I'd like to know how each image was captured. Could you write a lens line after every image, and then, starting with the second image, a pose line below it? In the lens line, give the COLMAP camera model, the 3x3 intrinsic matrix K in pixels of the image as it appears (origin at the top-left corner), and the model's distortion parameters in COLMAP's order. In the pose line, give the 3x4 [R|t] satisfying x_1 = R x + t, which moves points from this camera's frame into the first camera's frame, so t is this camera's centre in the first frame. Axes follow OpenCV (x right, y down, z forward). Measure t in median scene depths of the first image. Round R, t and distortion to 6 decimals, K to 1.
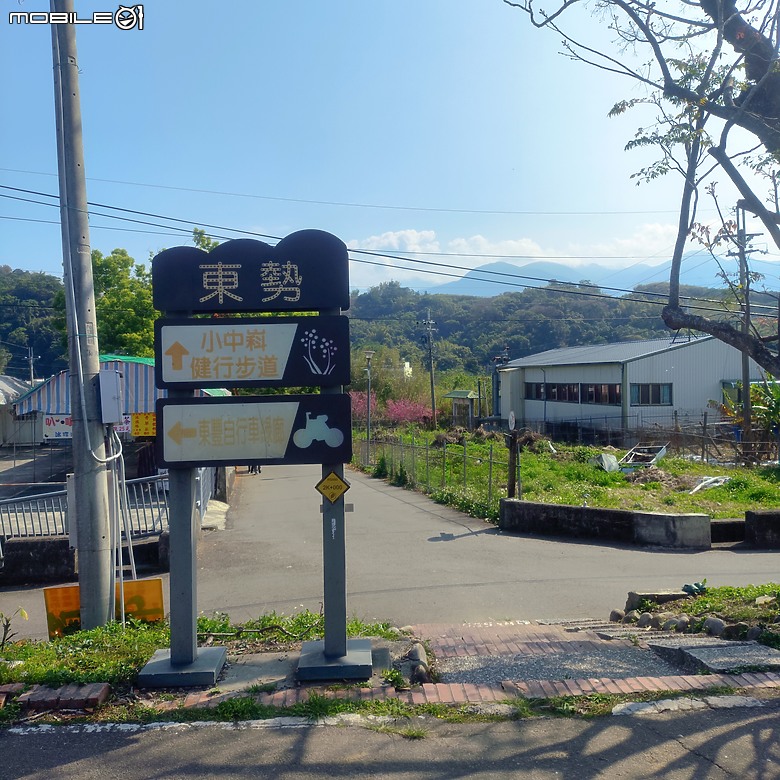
lens RADIAL K [[743.2, 0, 390.6], [0, 743.2, 390.8], [0, 0, 1]] dist [0.087281, 0.000000]
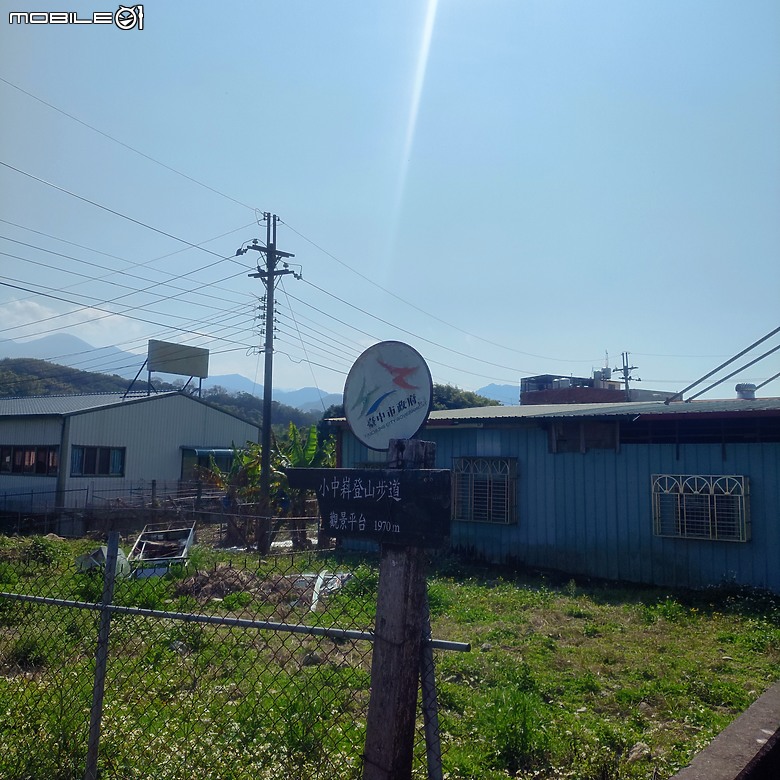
lens RADIAL K [[743.2, 0, 389.5], [0, 743.2, 388.9], [0, 0, 1]] dist [0.087281, 0.000000]
pose [[0.699019, 0.097185, 0.708469, 0.009990], [-0.016970, 0.992698, -0.119430, 0.018125], [-0.714902, 0.071461, 0.695563, 0.265156]]
